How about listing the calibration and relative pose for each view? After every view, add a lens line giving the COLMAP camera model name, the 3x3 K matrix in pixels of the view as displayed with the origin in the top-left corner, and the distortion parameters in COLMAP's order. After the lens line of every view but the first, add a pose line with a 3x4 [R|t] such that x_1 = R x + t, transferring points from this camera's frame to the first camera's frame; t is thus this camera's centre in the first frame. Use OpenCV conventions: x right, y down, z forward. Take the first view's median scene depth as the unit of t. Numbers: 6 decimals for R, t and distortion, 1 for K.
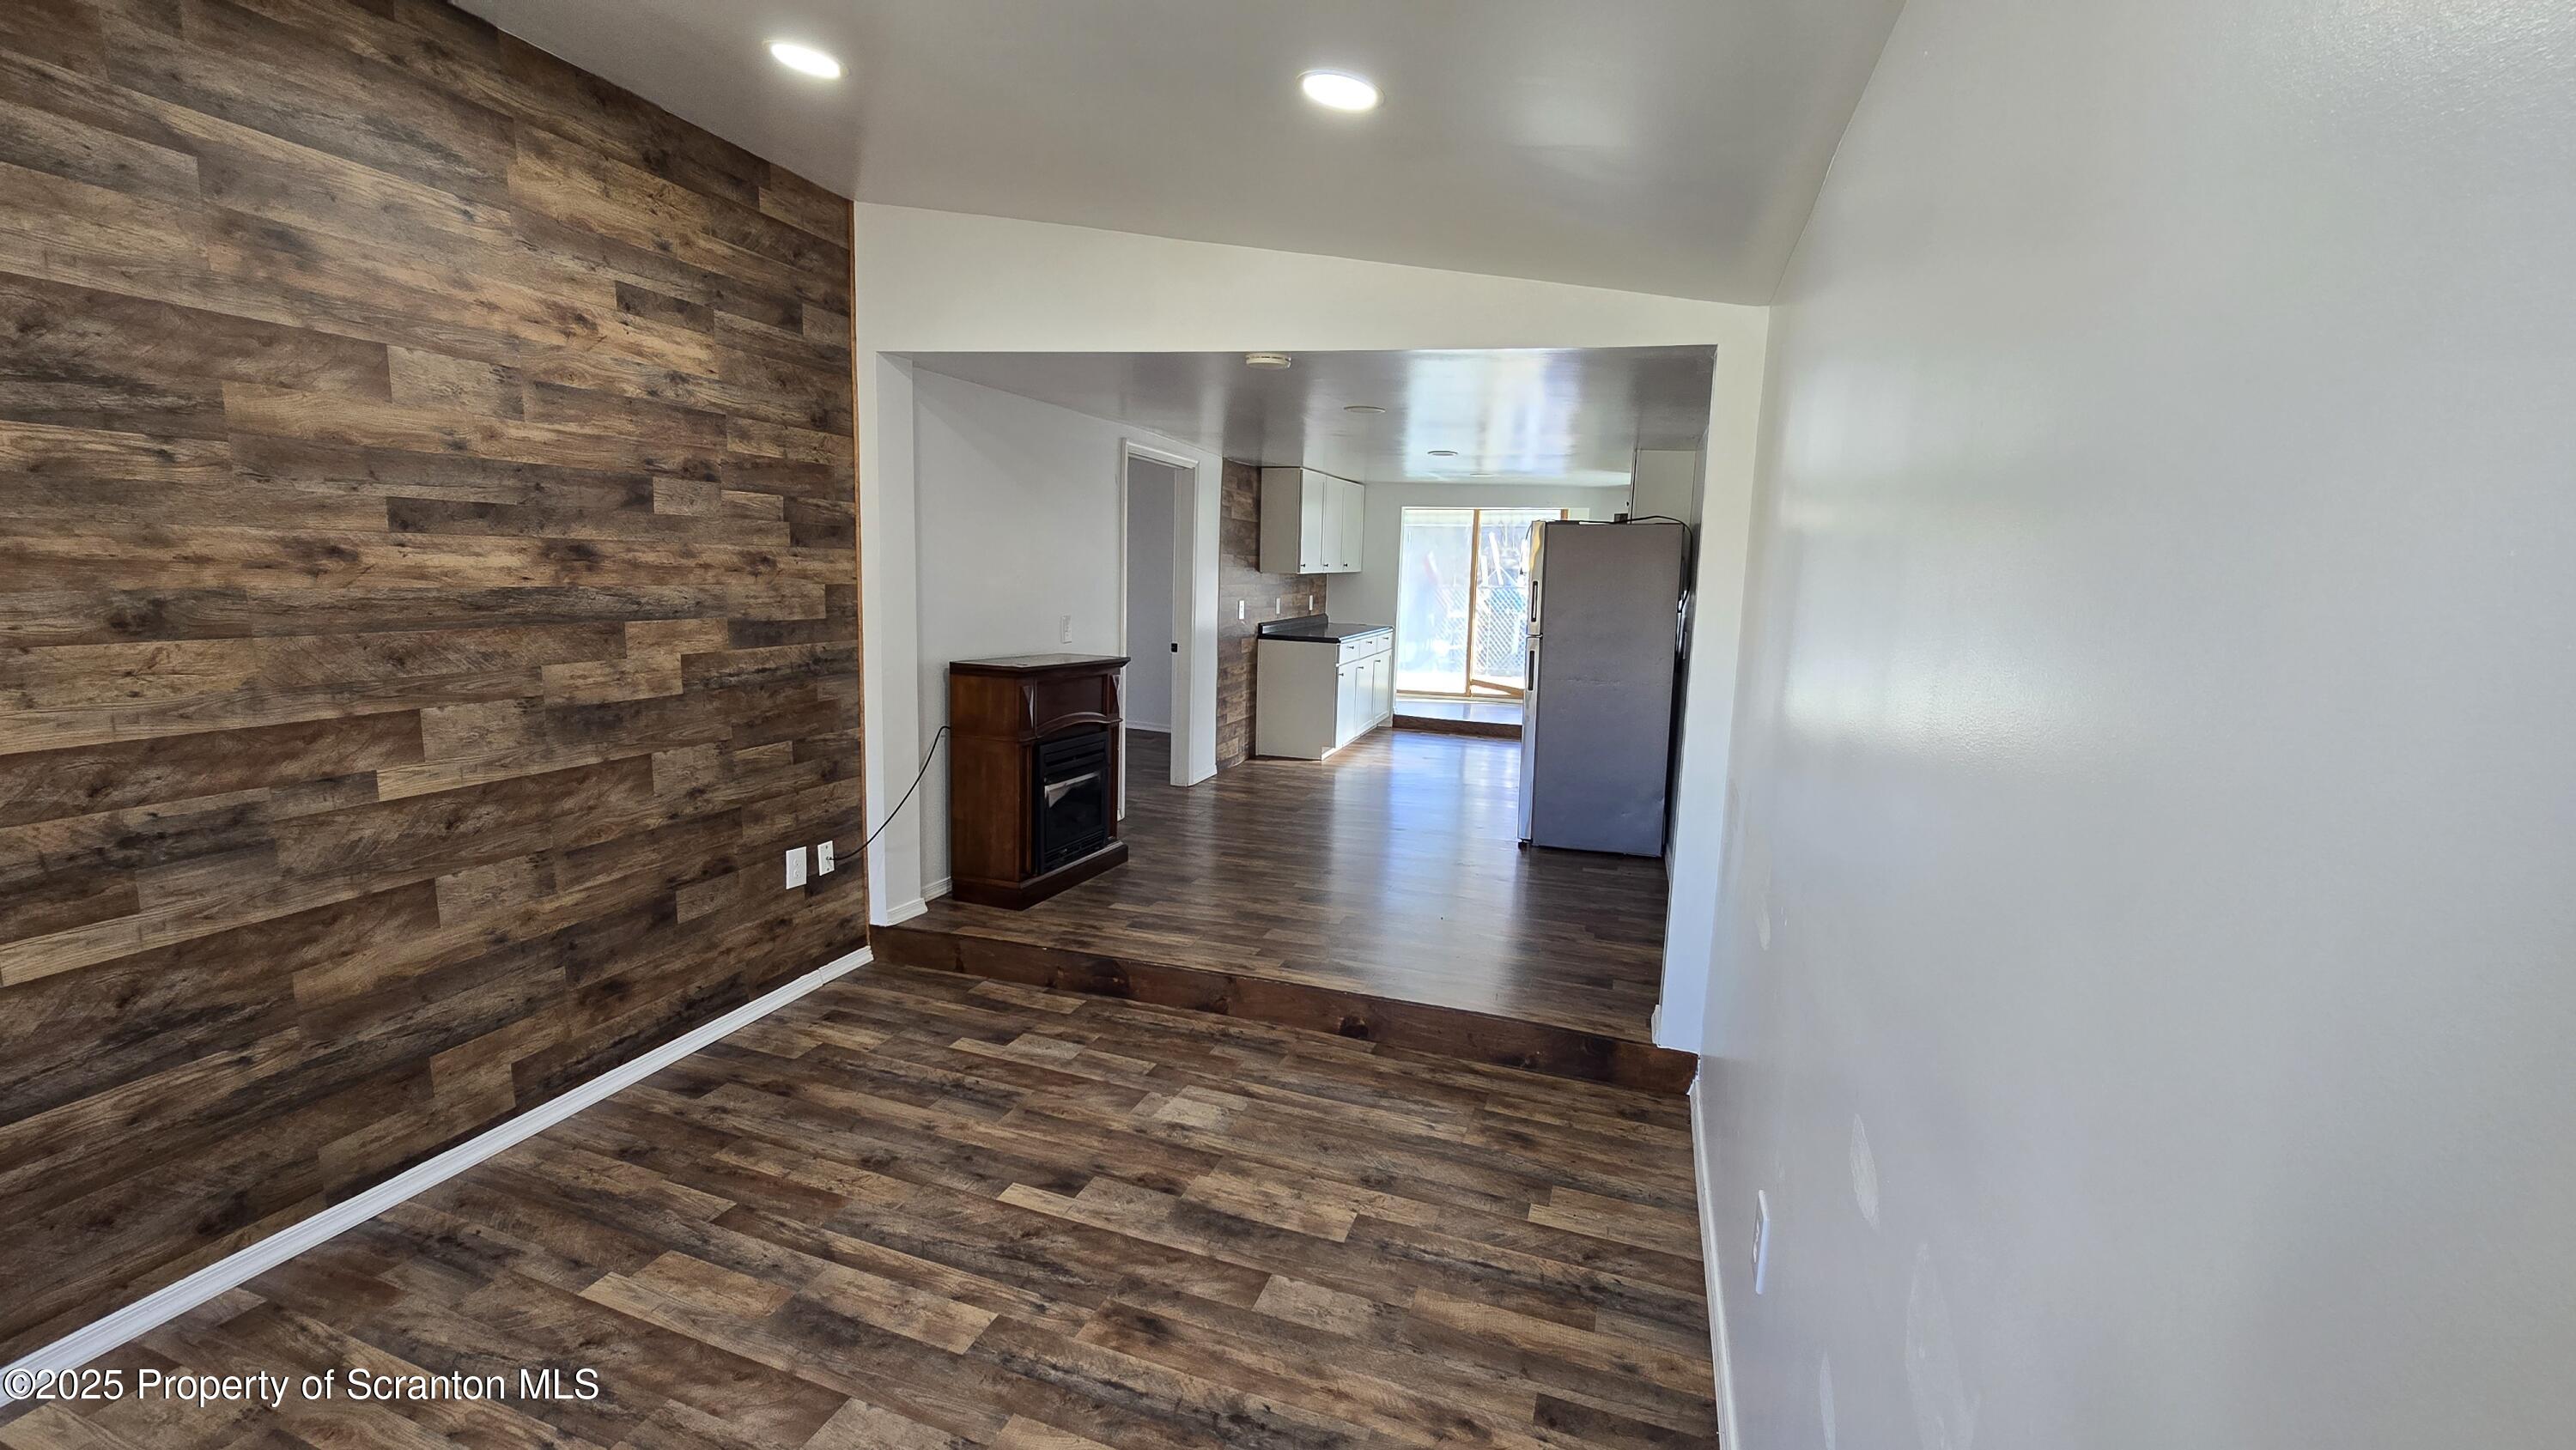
lens RADIAL K [[1050.6, 0, 1273.4], [0, 1050.6, 735.9], [0, 0, 1]] dist [-0.002712, 0.000909]
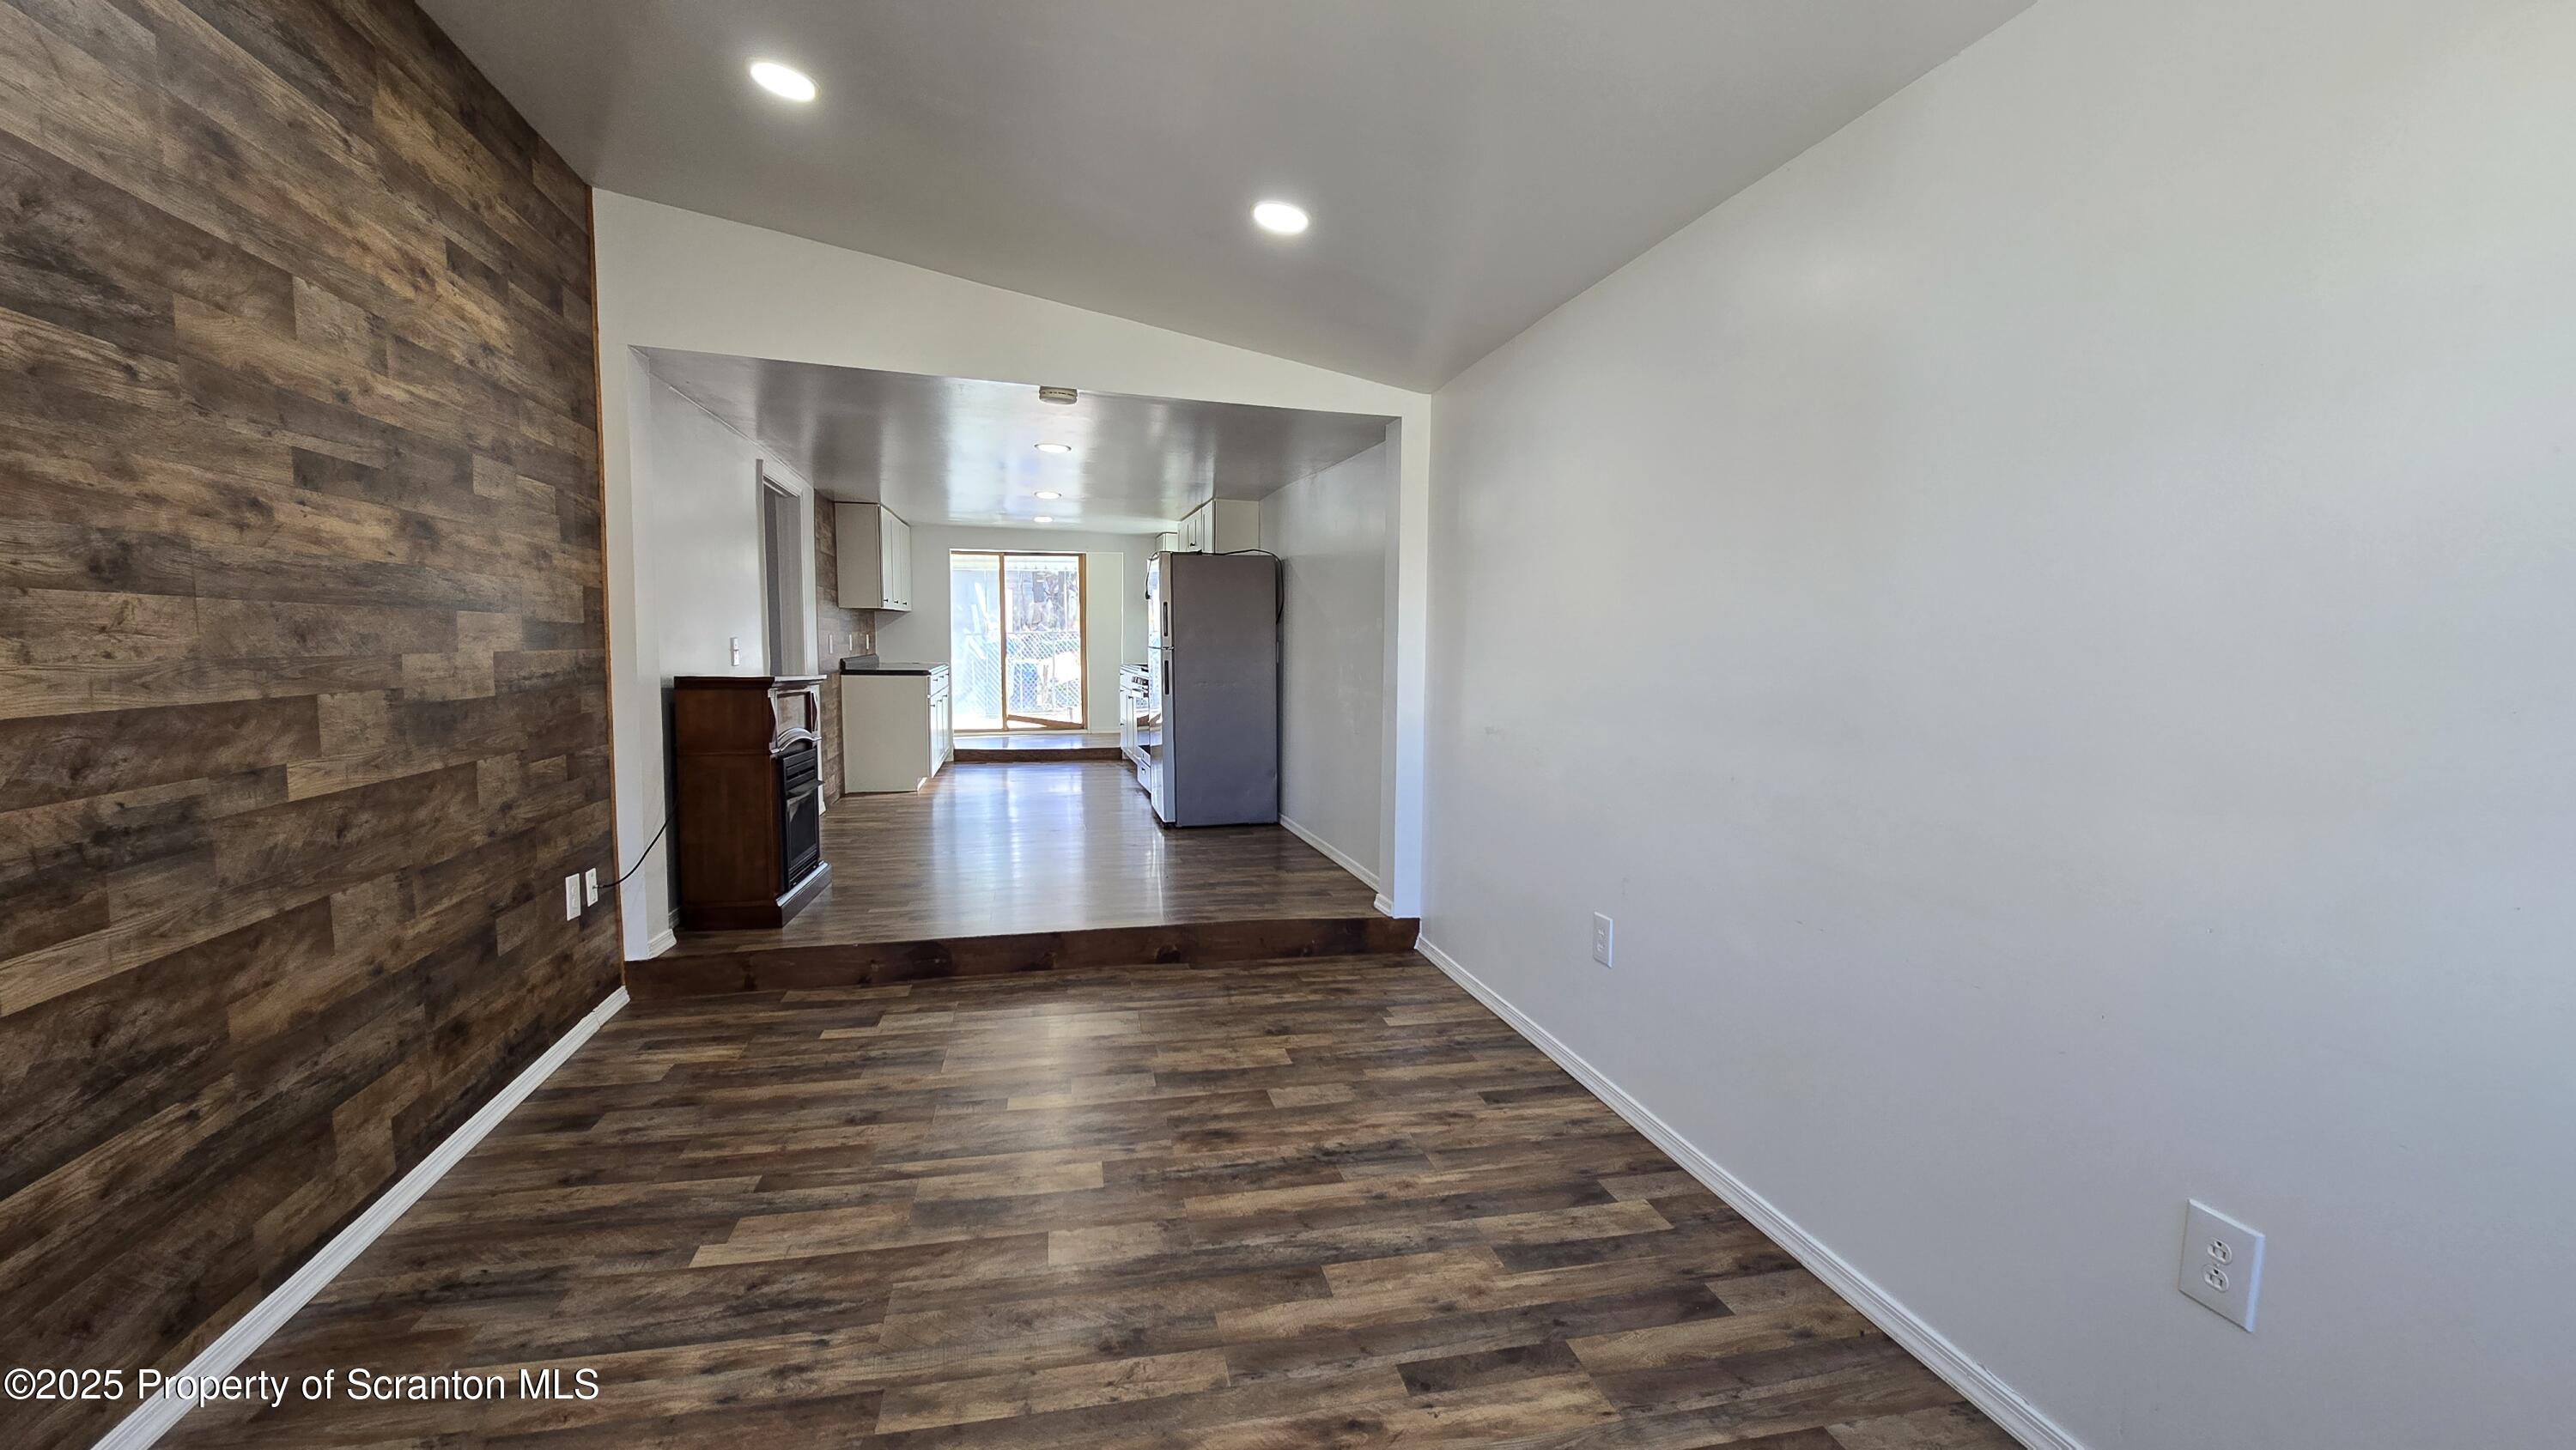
lens RADIAL K [[1044.8, 0, 1269.5], [0, 1044.8, 735.8], [0, 0, 1]] dist [-0.001573, 0.000305]
pose [[0.850880, -0.067779, 0.520969, -0.561016], [0.098148, 0.994692, -0.030890, 0.103536], [-0.516111, 0.077416, 0.853016, -0.118810]]
